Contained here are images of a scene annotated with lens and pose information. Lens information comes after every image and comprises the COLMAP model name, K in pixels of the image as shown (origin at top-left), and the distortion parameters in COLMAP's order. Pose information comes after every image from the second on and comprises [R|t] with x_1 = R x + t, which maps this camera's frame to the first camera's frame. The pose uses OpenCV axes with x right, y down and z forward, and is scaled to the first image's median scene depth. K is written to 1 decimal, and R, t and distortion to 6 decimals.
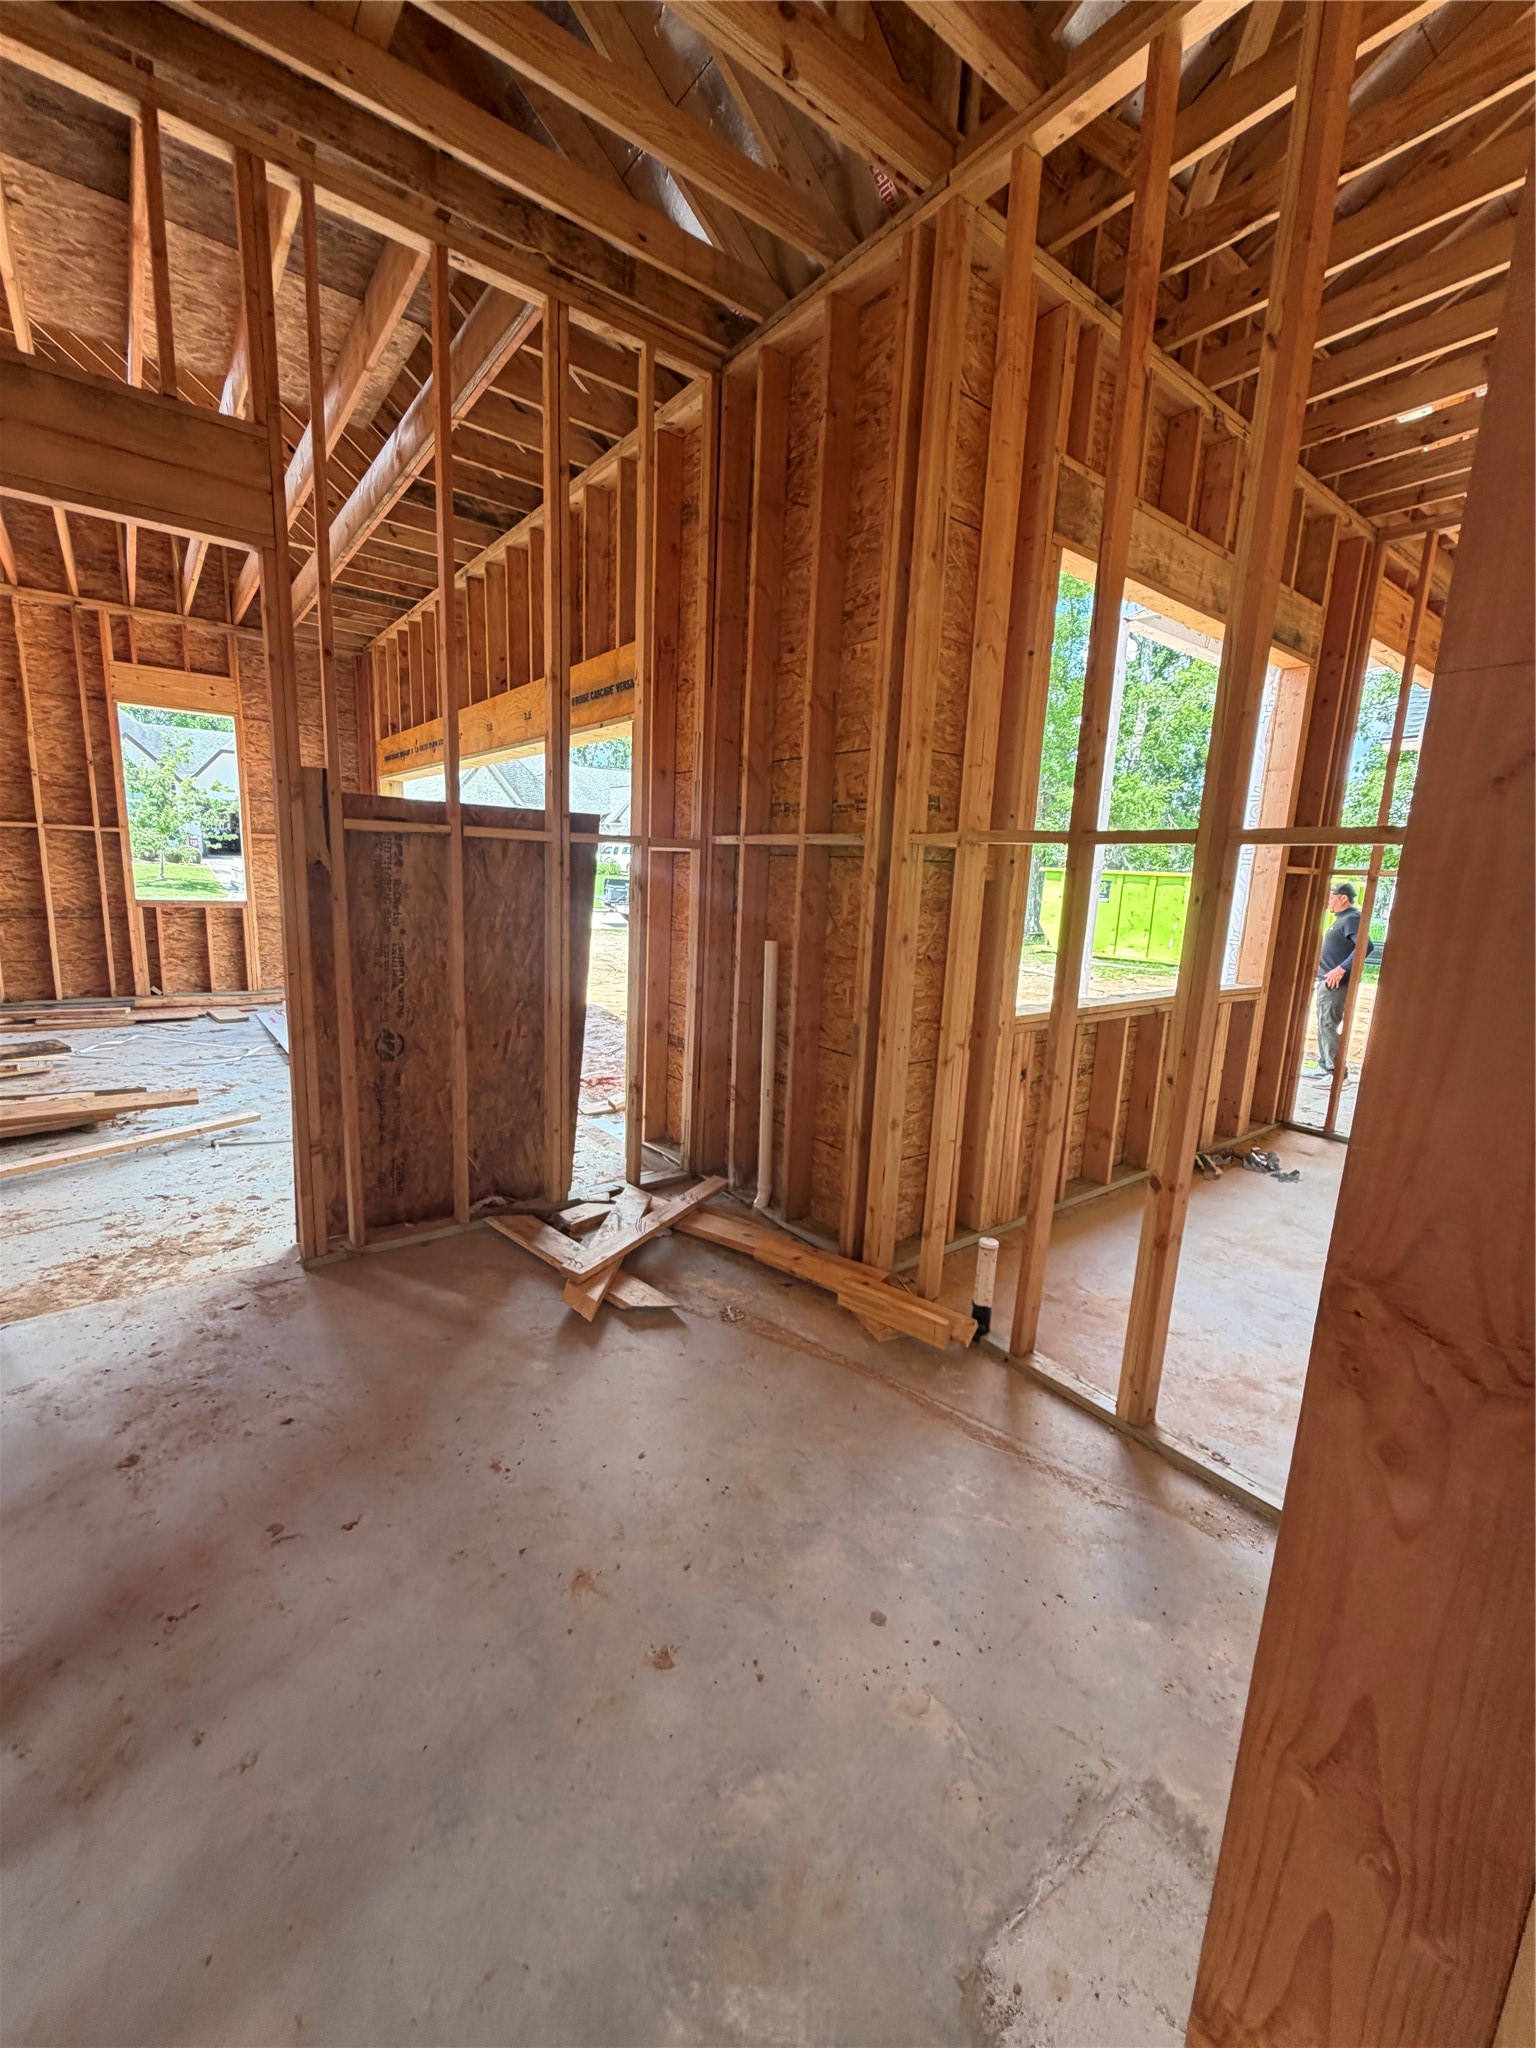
lens RADIAL K [[818.1, 0, 772.6], [0, 818.1, 1022.7], [0, 0, 1]] dist [0.000652, 0.001044]
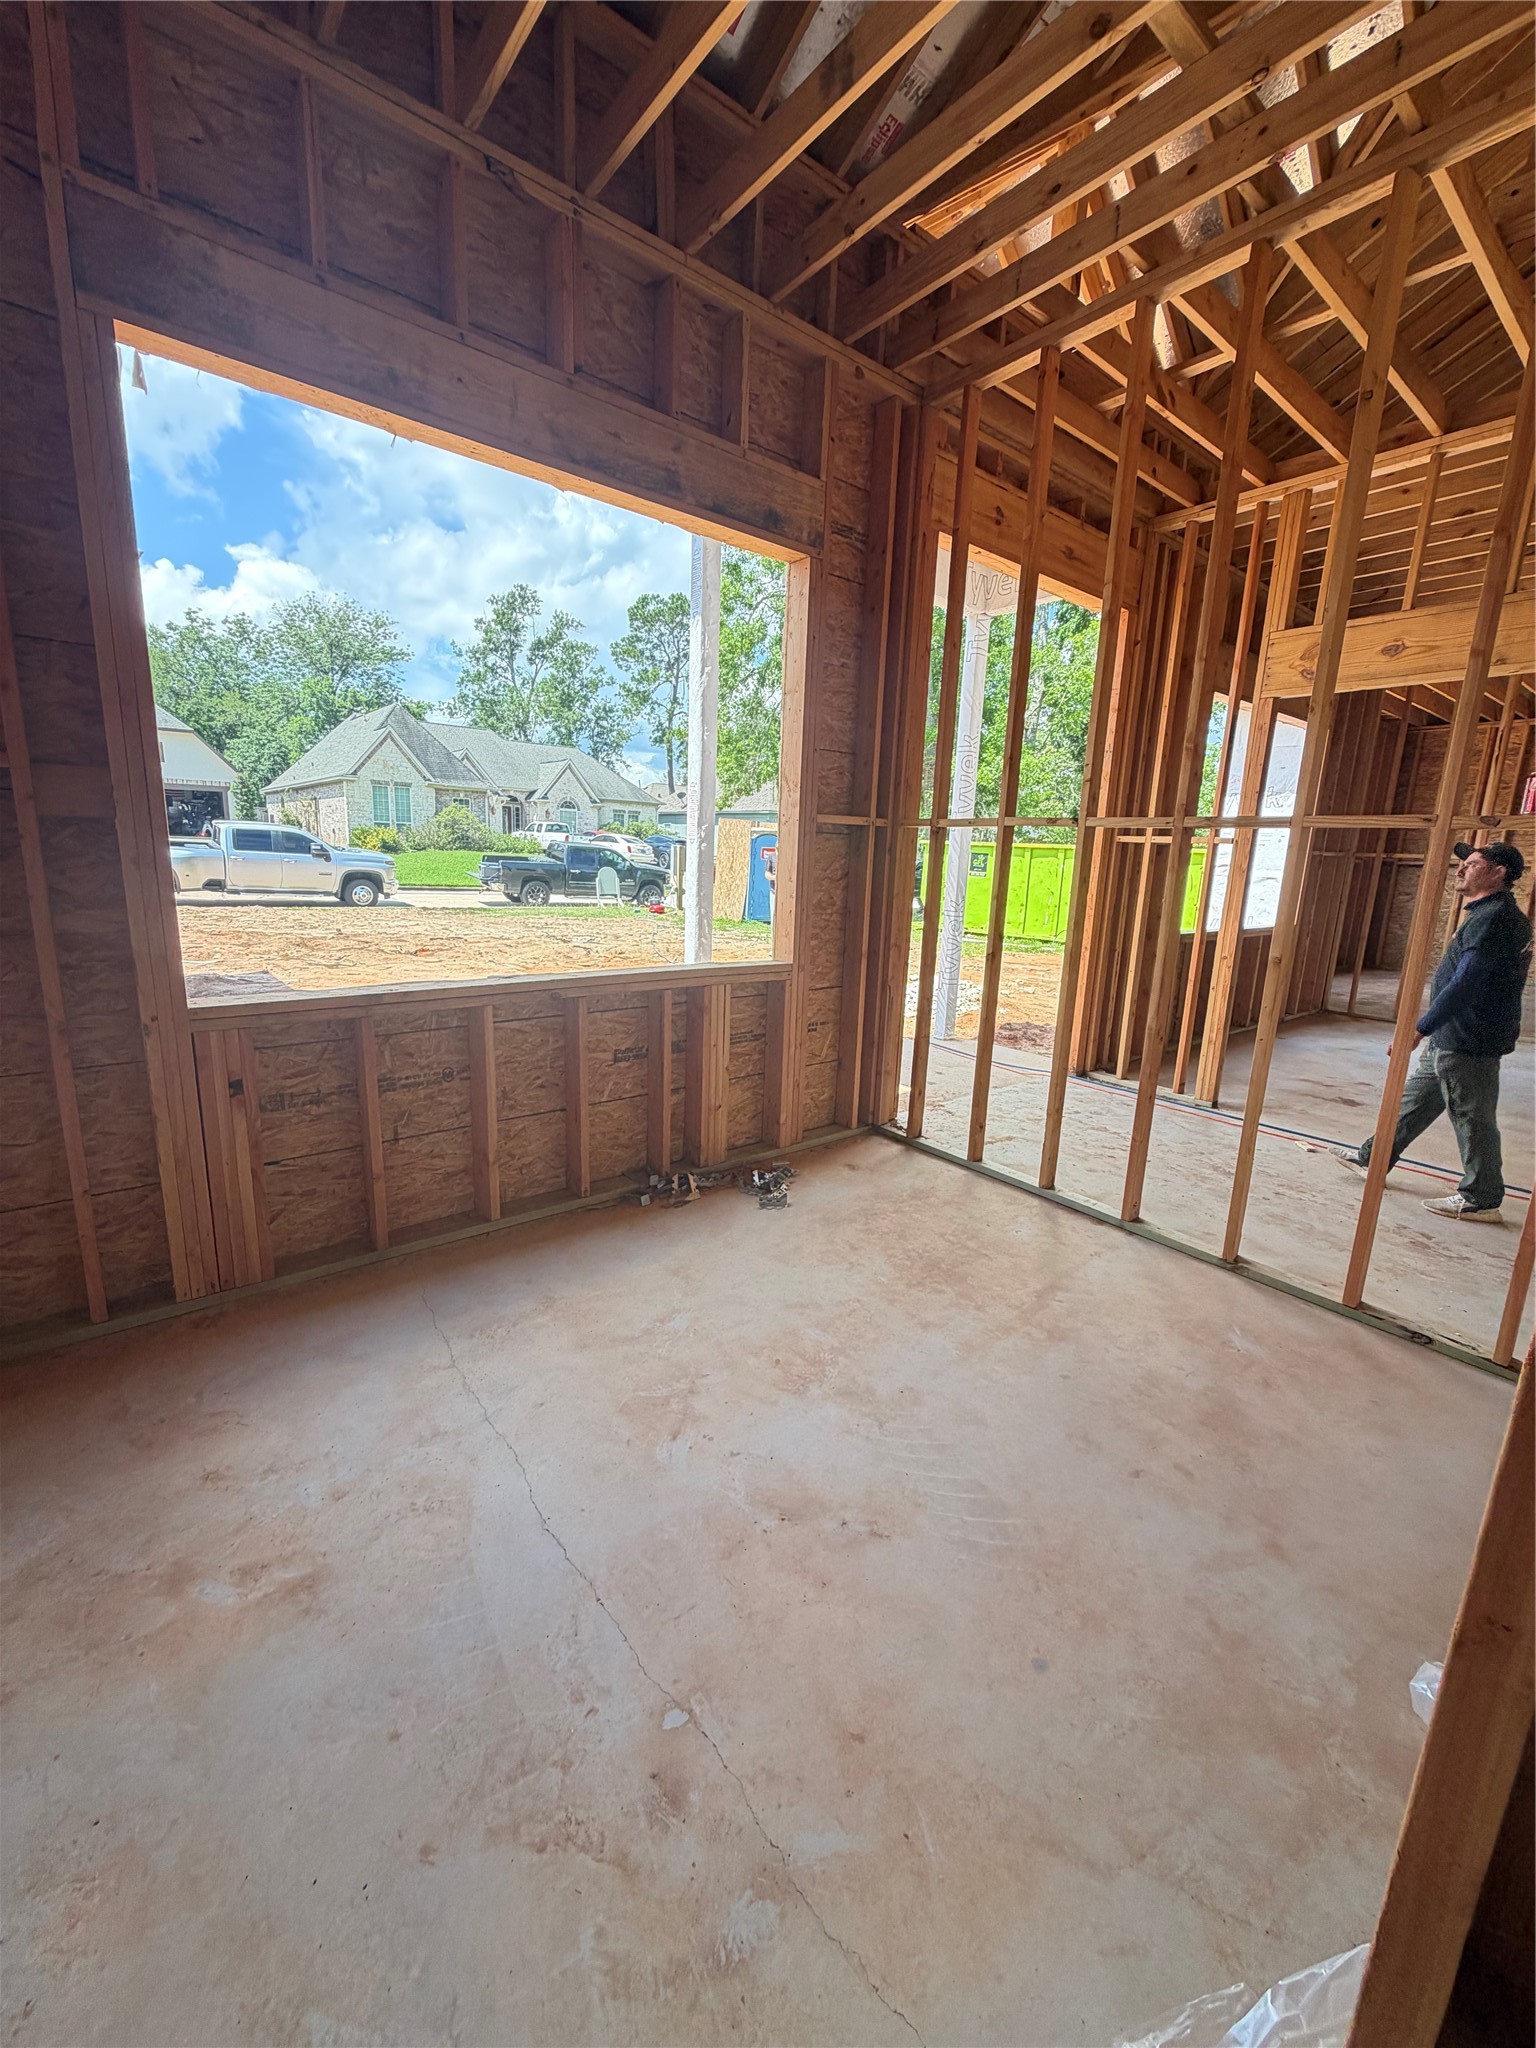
lens RADIAL K [[818.1, 0, 759.6], [0, 818.1, 1012.9], [0, 0, 1]] dist [0.000652, 0.001044]
pose [[0.999662, -0.011855, 0.023131, 0.552739], [0.011542, 0.999841, 0.013624, -0.005814], [-0.023289, -0.013353, 0.999640, 0.193147]]
